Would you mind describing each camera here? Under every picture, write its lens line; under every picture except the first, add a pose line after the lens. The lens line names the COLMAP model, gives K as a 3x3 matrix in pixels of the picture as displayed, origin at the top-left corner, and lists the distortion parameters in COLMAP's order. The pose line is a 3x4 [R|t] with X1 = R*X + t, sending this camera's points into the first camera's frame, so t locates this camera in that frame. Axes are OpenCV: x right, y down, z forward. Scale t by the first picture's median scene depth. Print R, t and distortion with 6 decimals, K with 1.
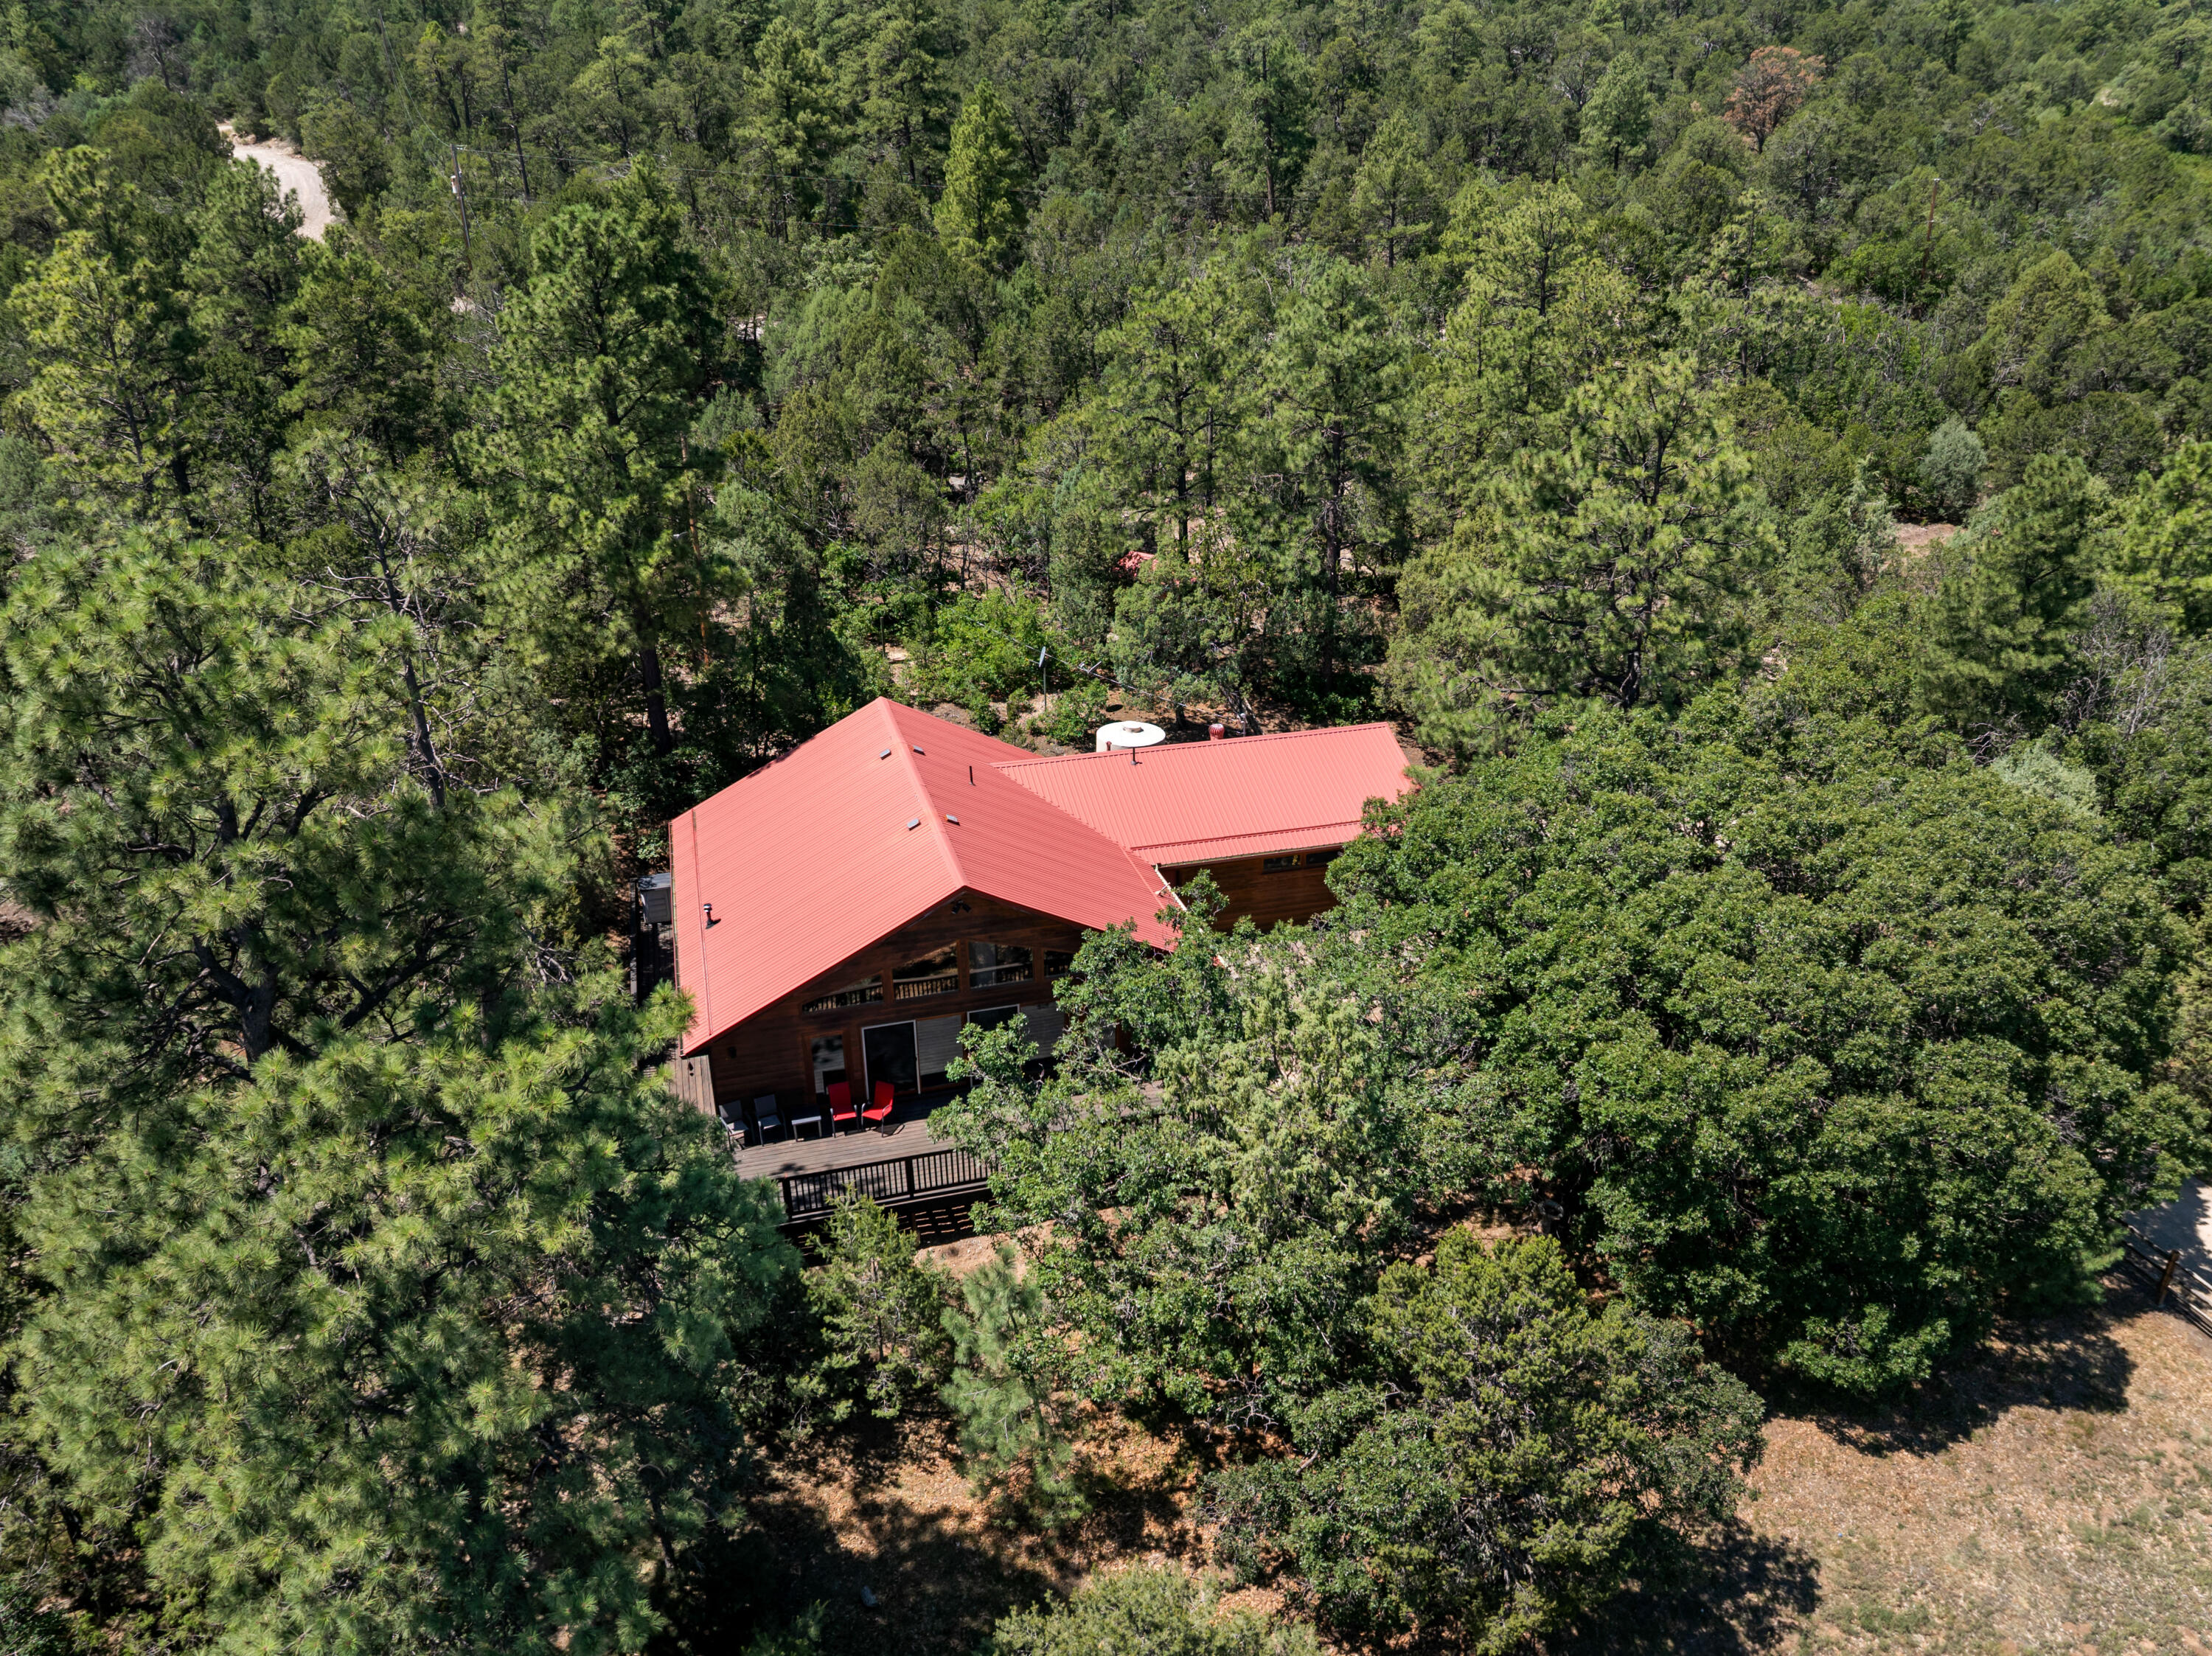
lens RADIAL K [[1557.3, 0, 1106.0], [0, 1557.3, 828.0], [0, 0, 1]] dist [-0.044387, 0.006875]
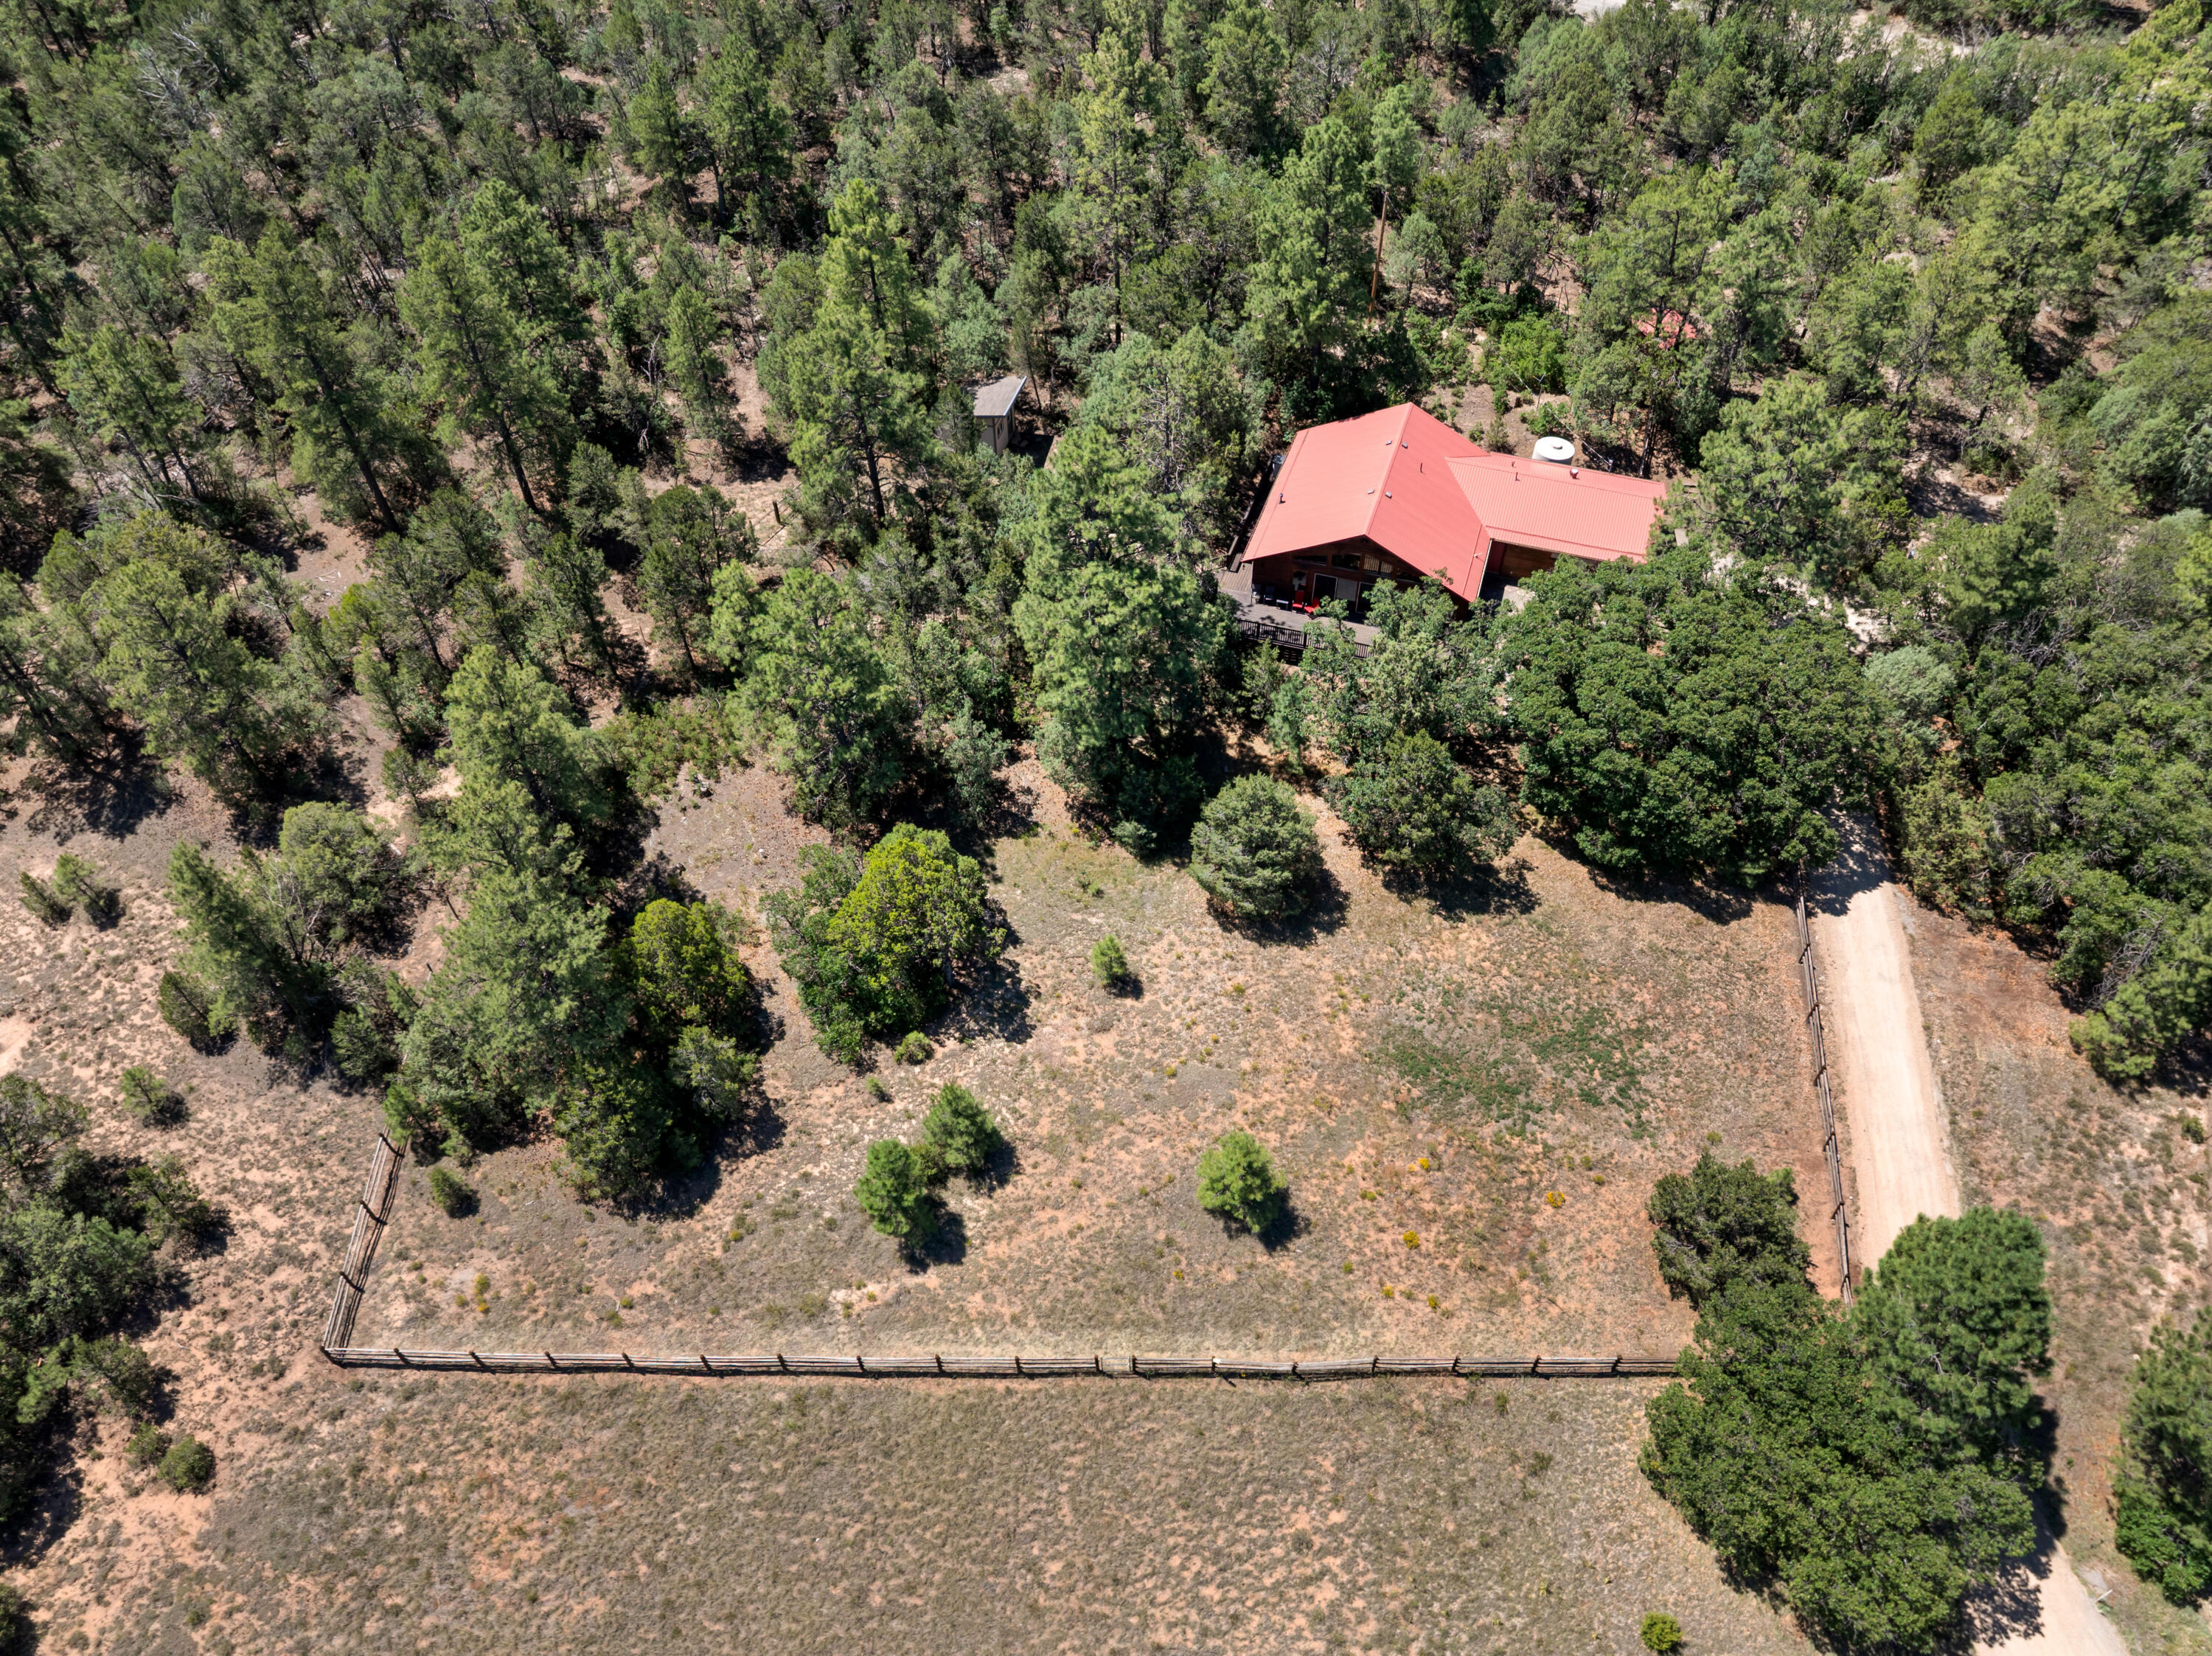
lens RADIAL K [[1559.0, 0, 1097.5], [0, 1559.0, 805.1], [0, 0, 1]] dist [-0.043683, 0.013551]
pose [[0.831611, 0.404890, -0.380115, 0.411429], [-0.225790, 0.871827, 0.434669, -0.349066], [0.507387, -0.275649, 0.816441, -0.808148]]
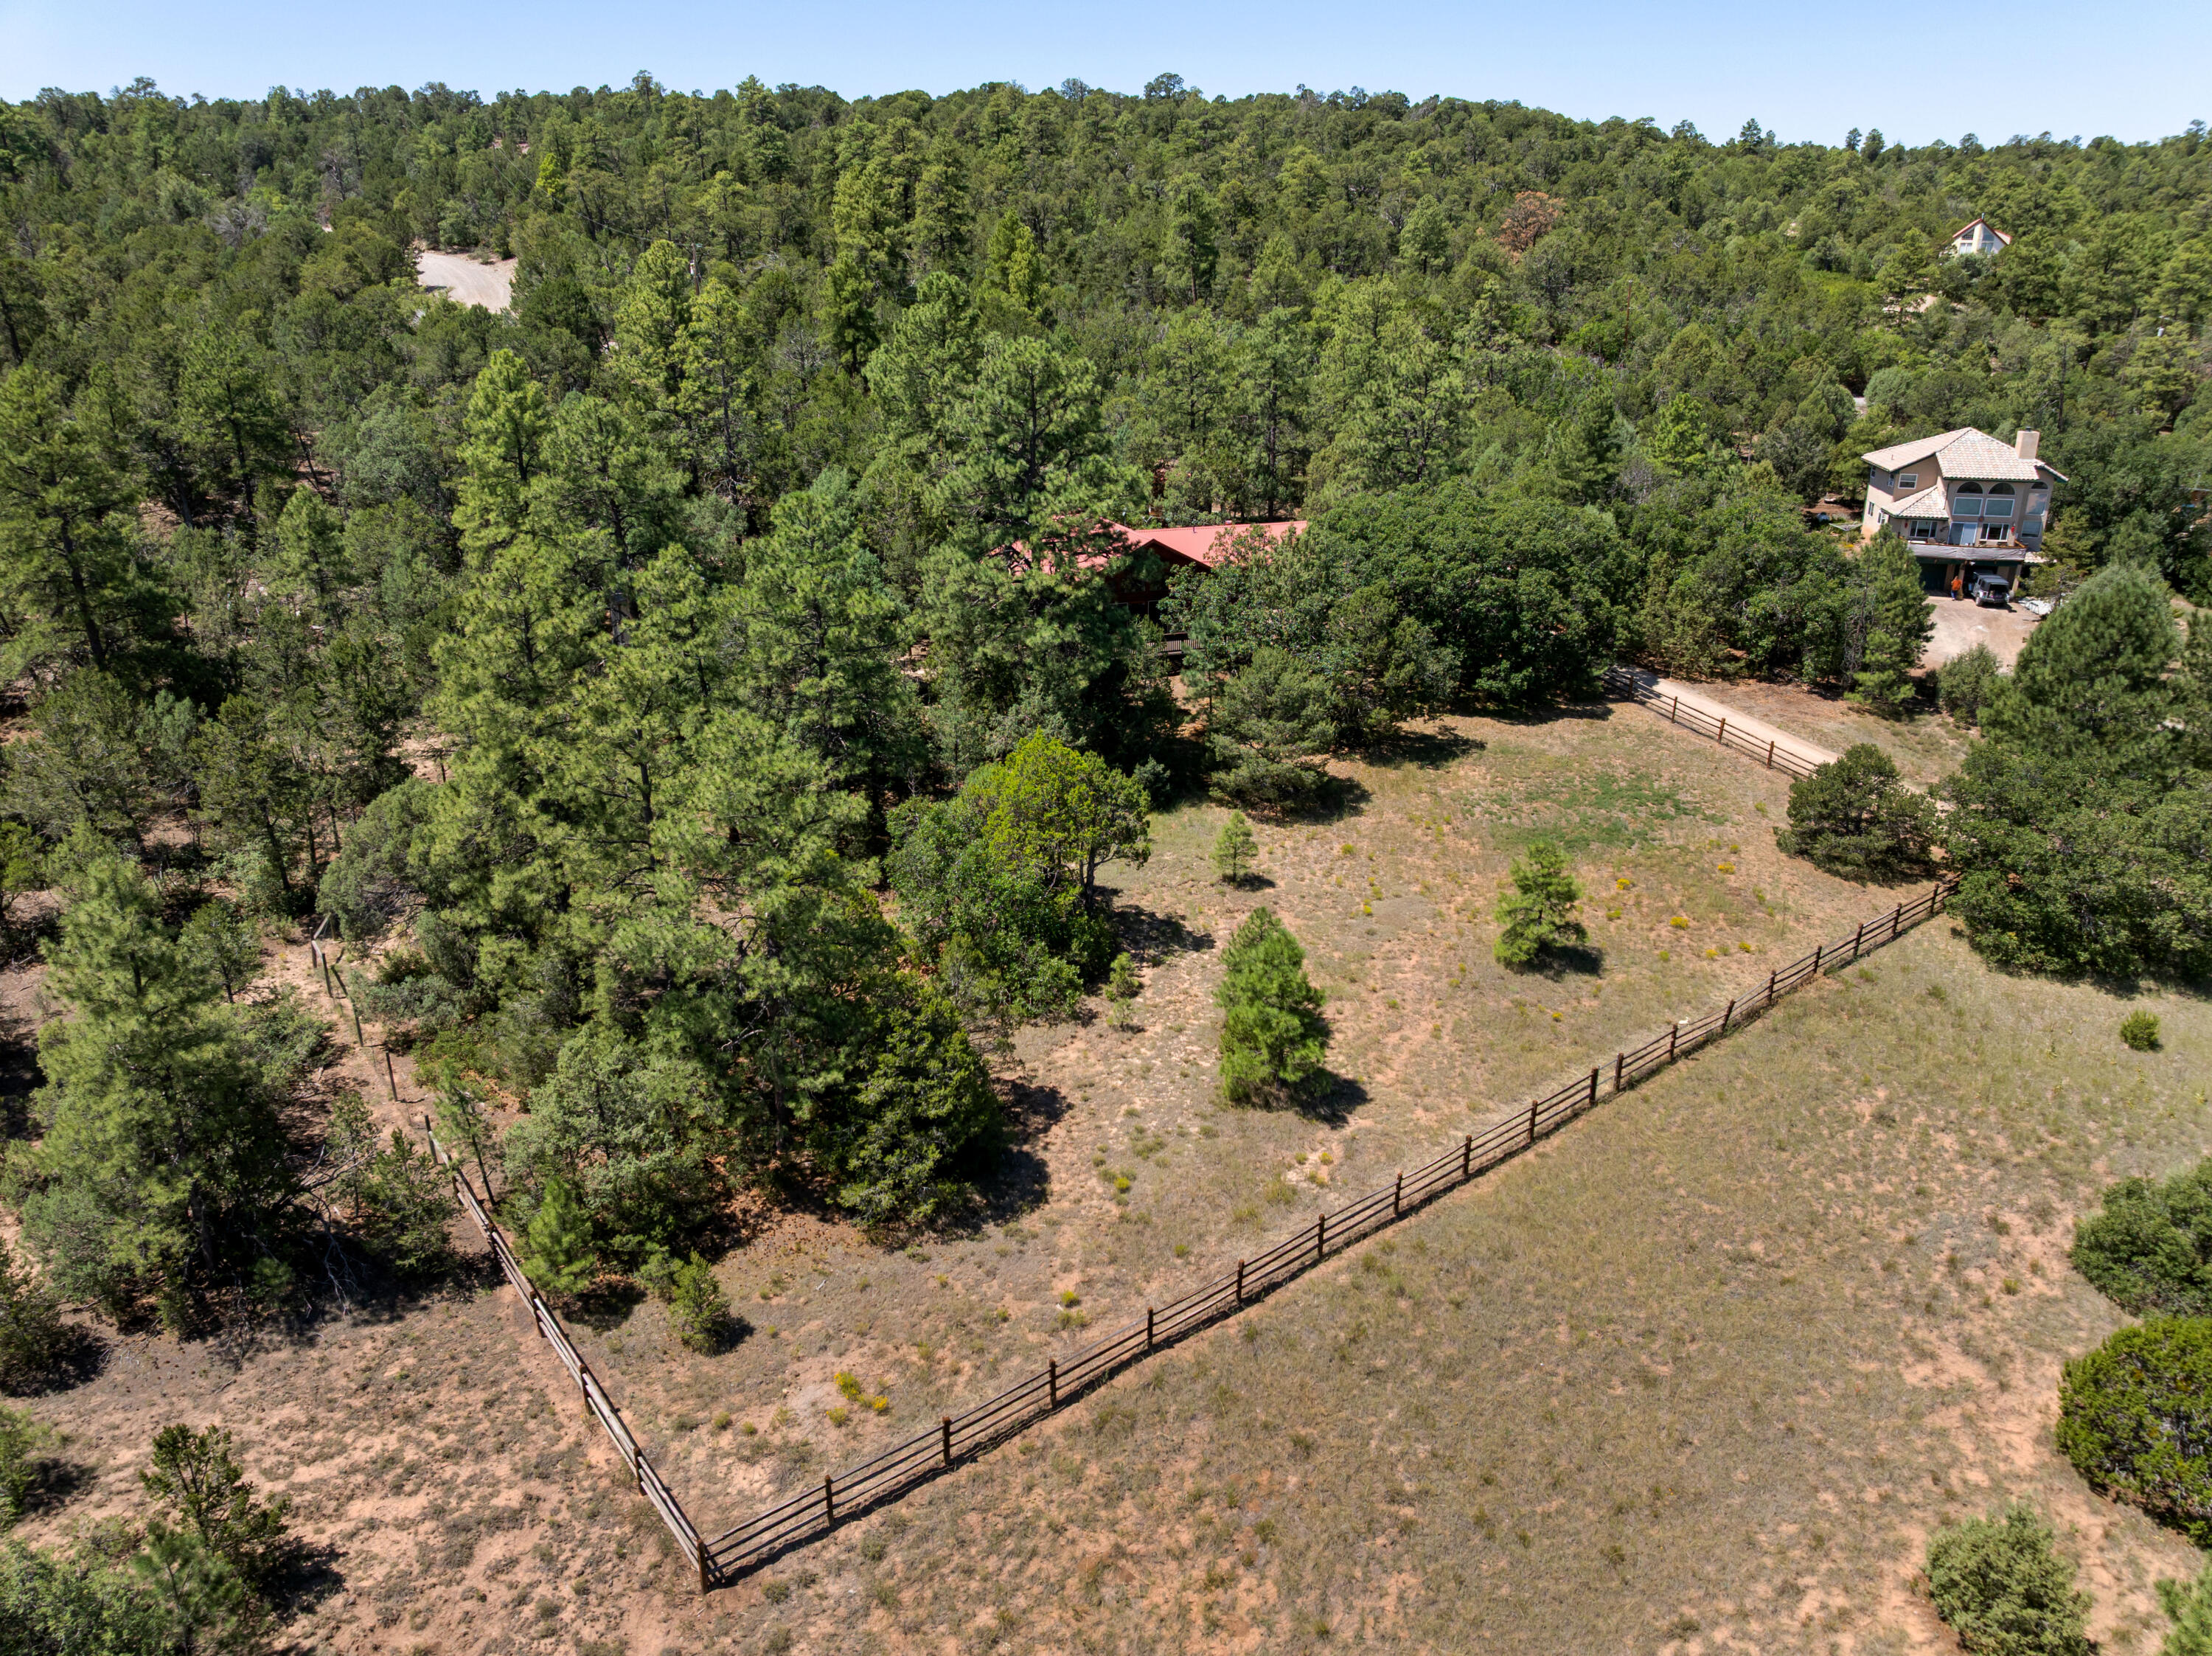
lens RADIAL K [[1557.3, 0, 1106.0], [0, 1557.3, 828.0], [0, 0, 1]] dist [-0.044387, 0.006875]
pose [[0.995742, -0.018261, 0.090357, -0.257955], [0.023951, 0.997771, -0.062287, 0.421596], [-0.089019, 0.064186, 0.993960, -0.926397]]
